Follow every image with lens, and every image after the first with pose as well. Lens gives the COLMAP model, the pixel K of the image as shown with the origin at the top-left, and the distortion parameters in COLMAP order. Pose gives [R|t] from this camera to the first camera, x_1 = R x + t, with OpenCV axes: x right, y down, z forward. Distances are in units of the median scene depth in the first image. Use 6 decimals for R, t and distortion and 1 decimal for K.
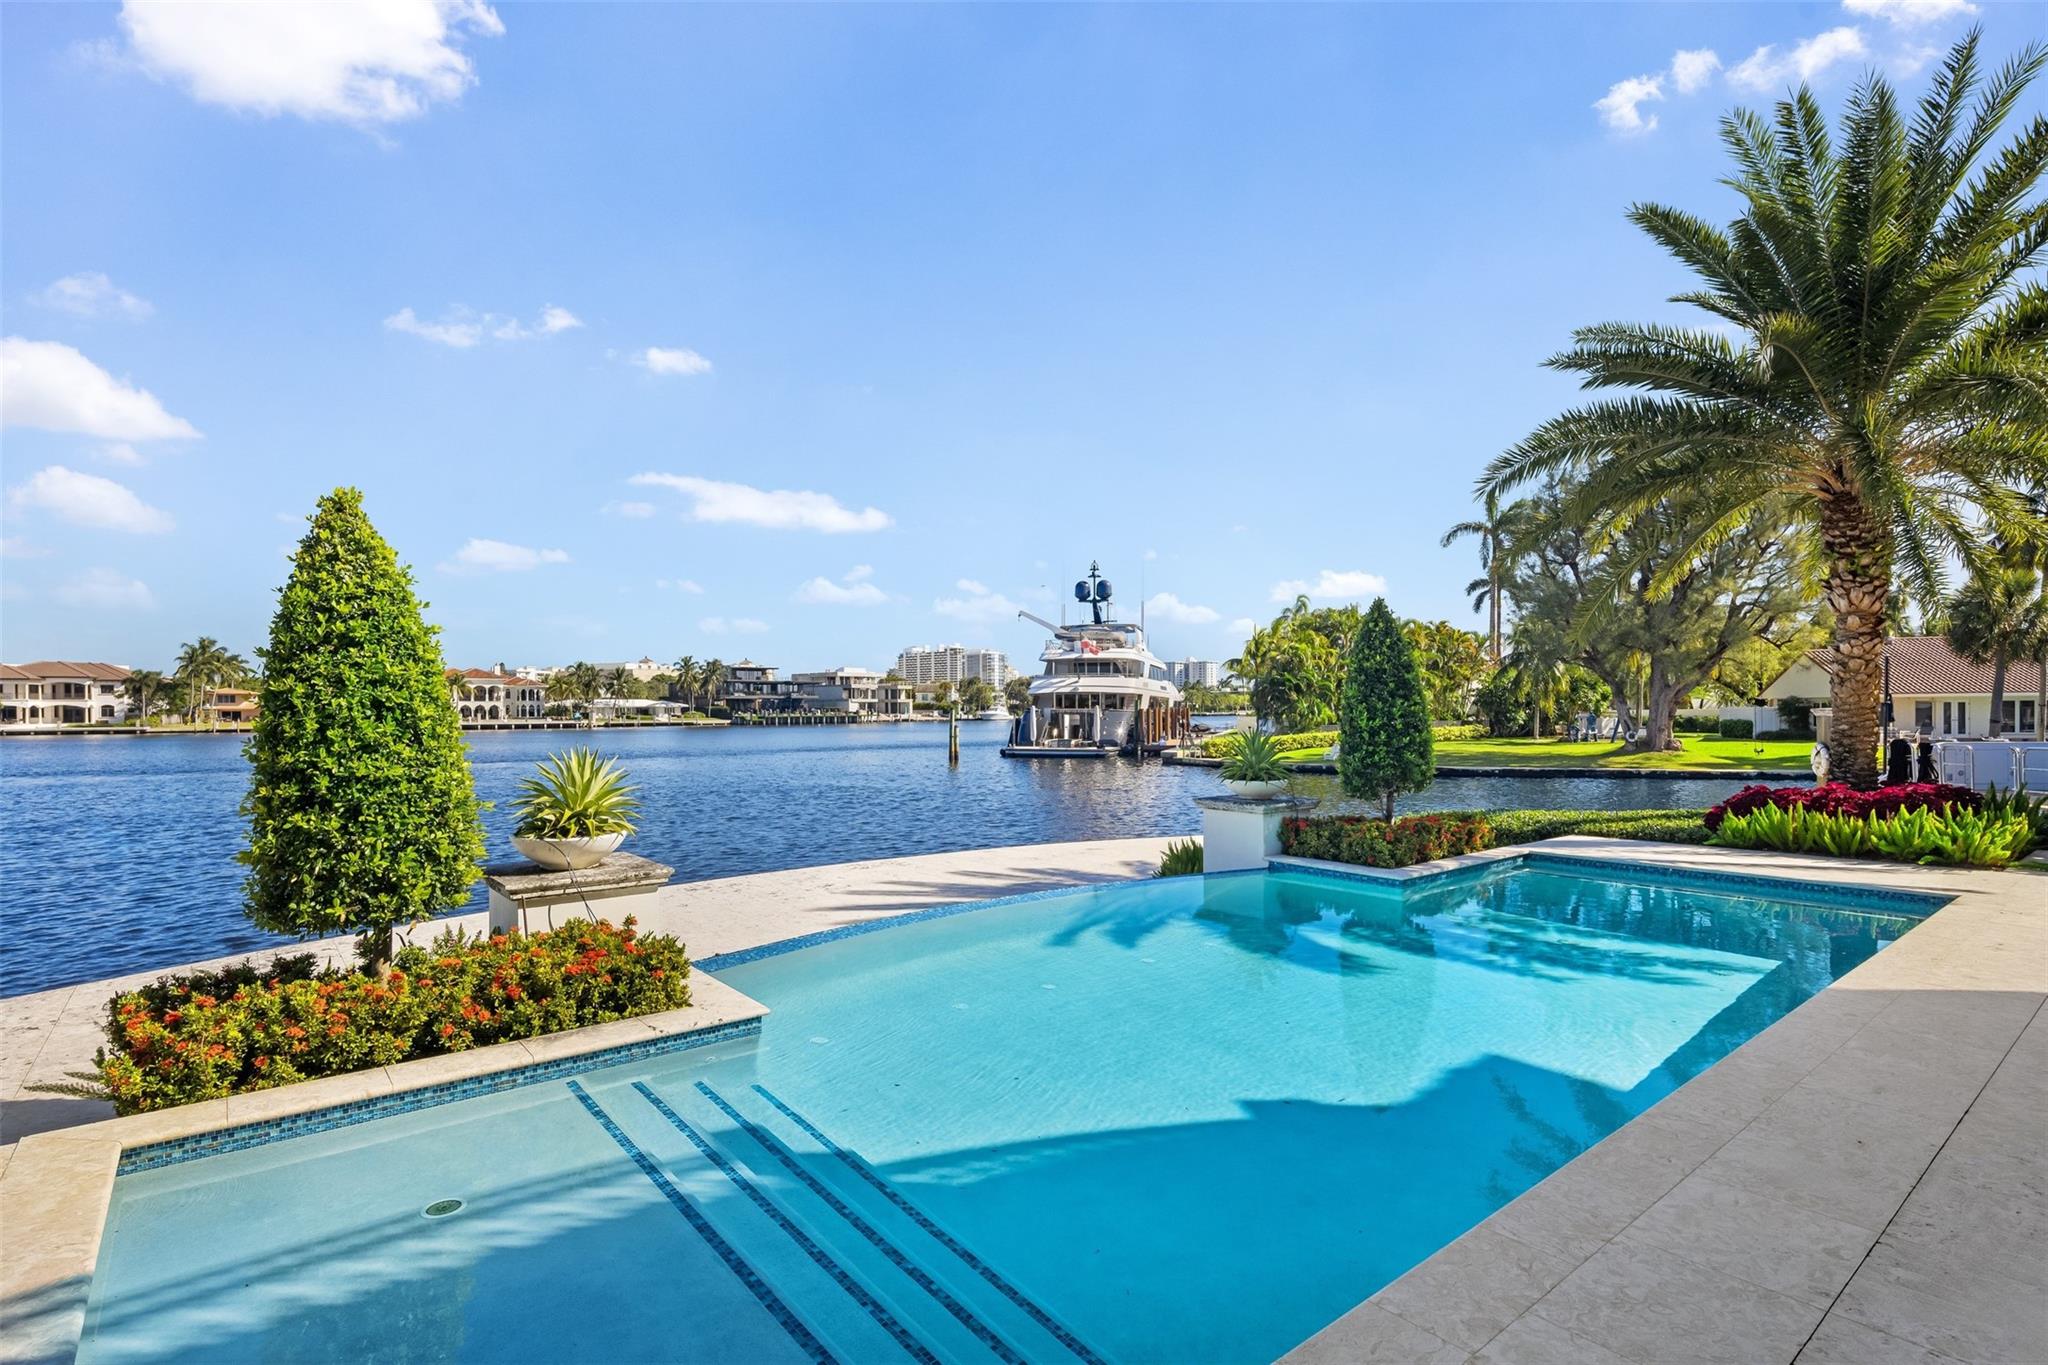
lens RADIAL K [[988.6, 0, 1017.2], [0, 988.6, 714.6], [0, 0, 1]] dist [0.004951, -0.004467]
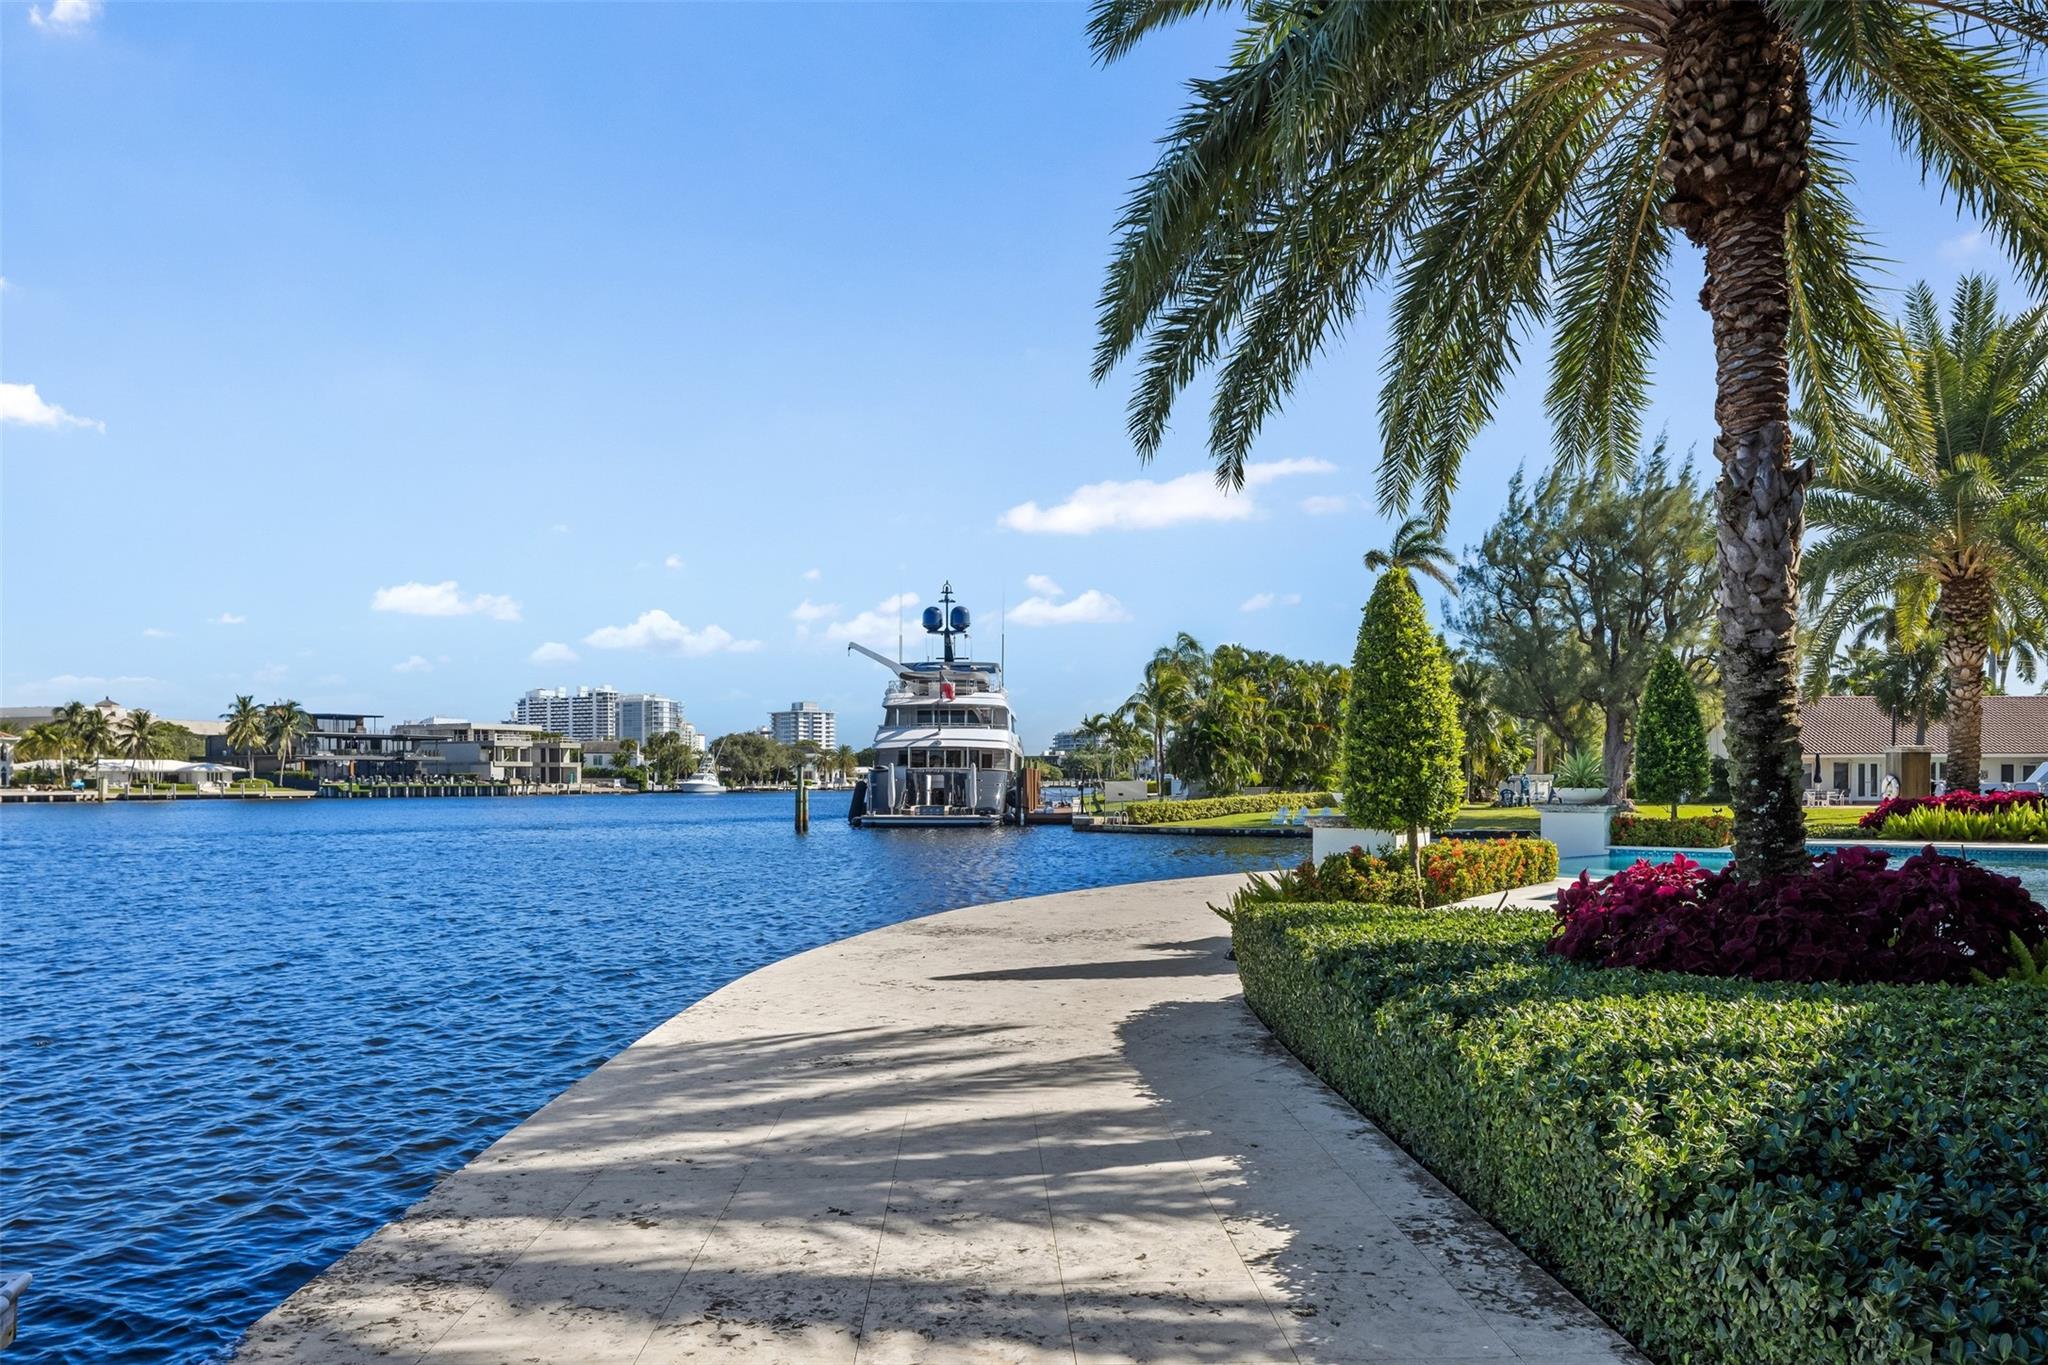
lens RADIAL K [[1368.3, 0, 1012.3], [0, 1368.3, 800.7], [0, 0, 1]] dist [-0.023494, 0.011945]
pose [[0.972570, -0.000258, 0.232612, -0.107634], [-0.001793, 0.999961, 0.008604, 0.008483], [-0.232605, -0.008785, 0.972531, -0.063063]]
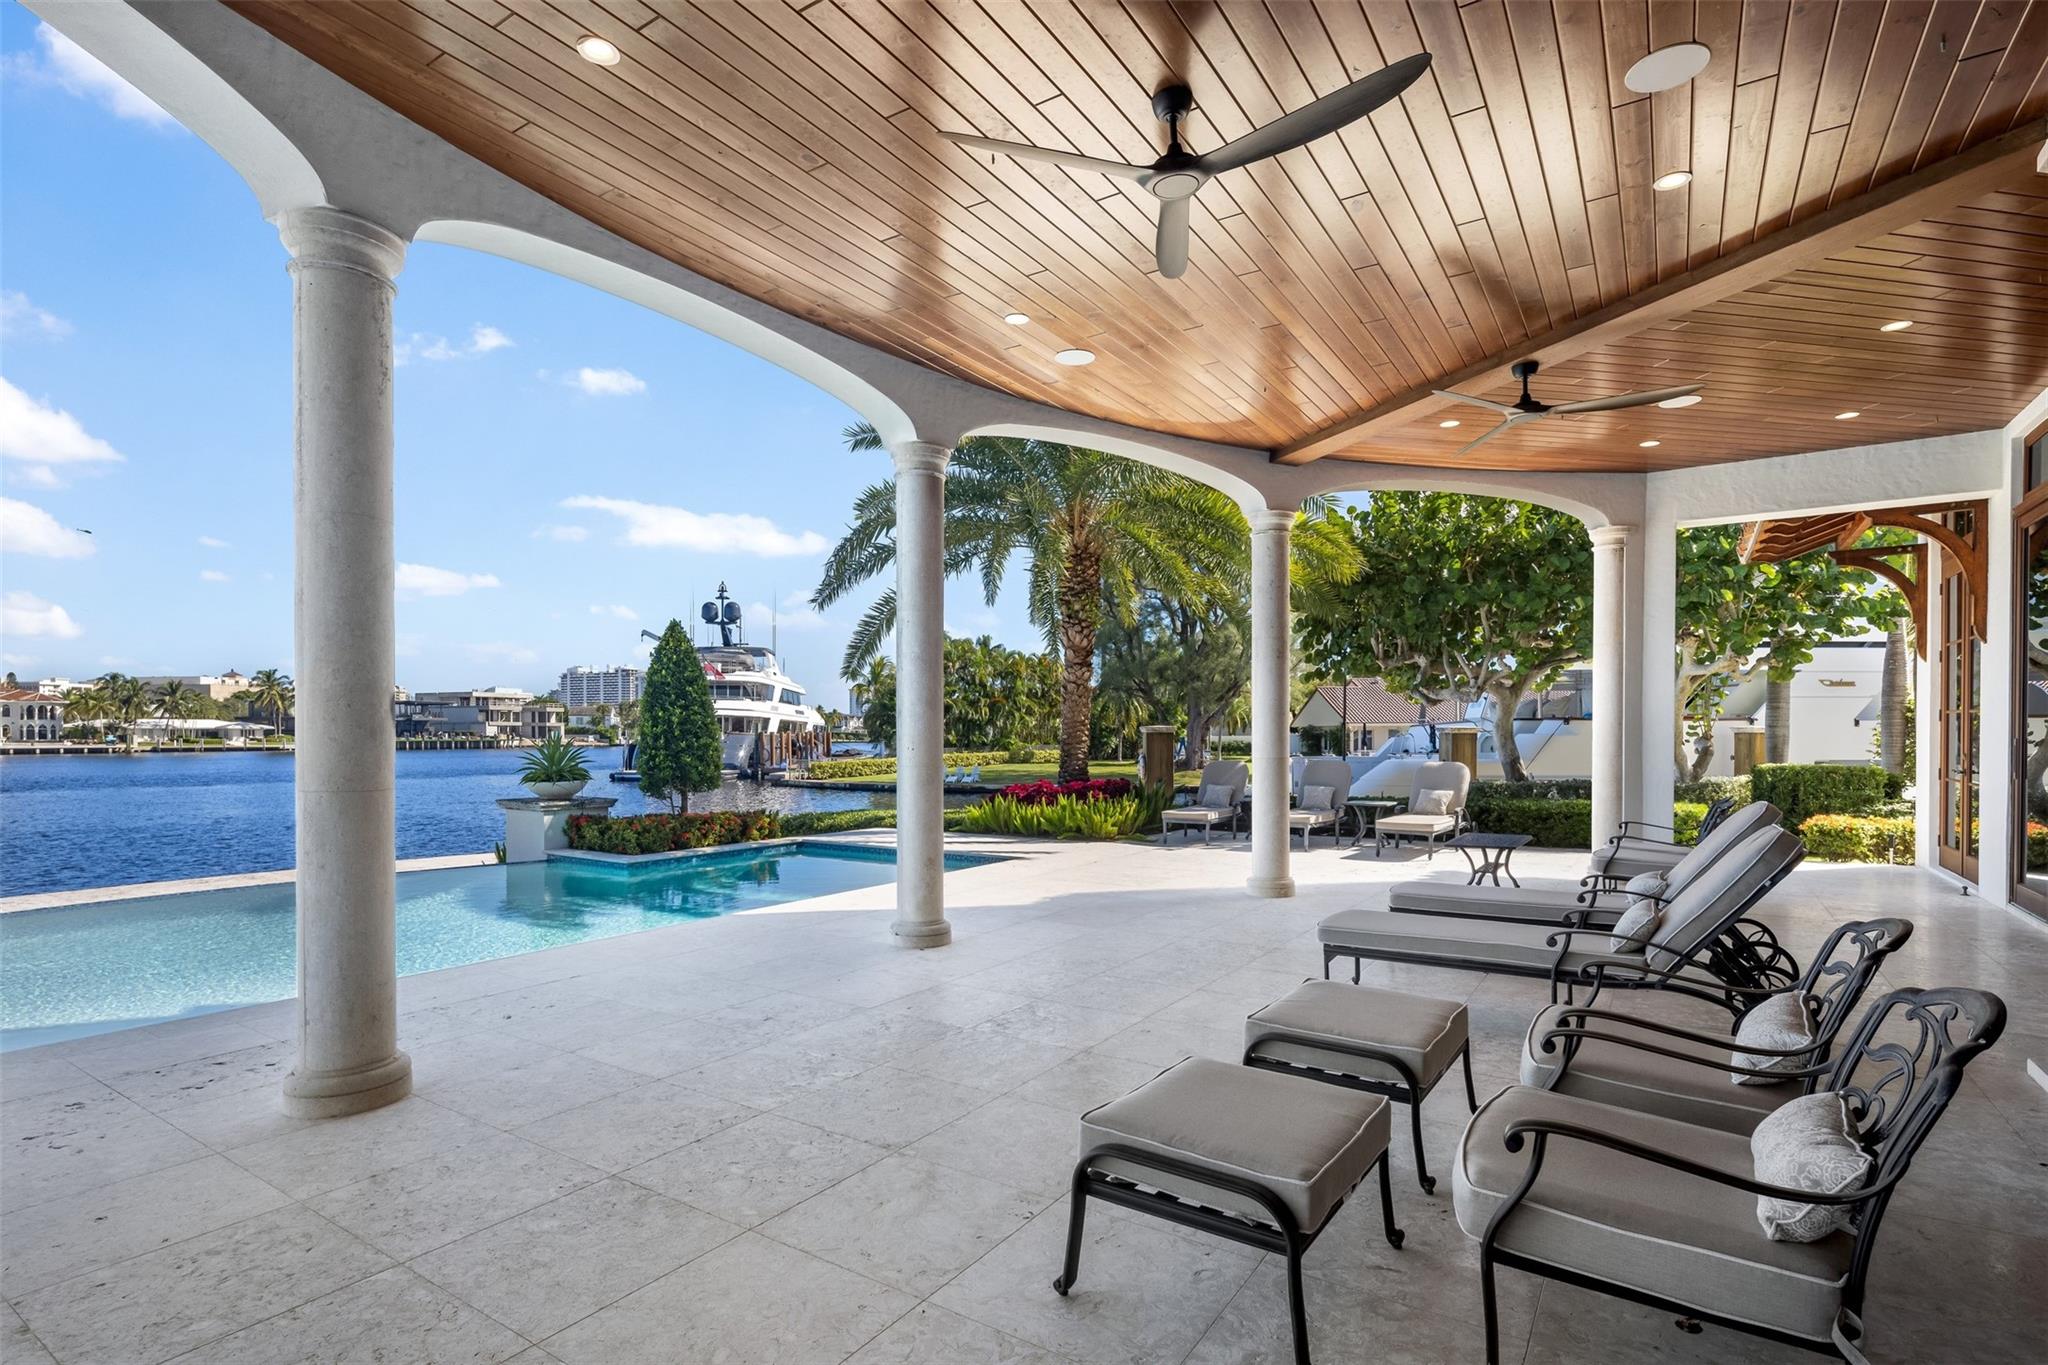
lens RADIAL K [[988.6, 0, 1016.3], [0, 988.6, 744.2], [0, 0, 1]] dist [0.004951, -0.004467]
pose [[0.952633, 0.003366, 0.304103, 0.049425], [-0.004152, 0.999990, 0.001938, 0.002543], [-0.304093, -0.003109, 0.952637, -0.024816]]
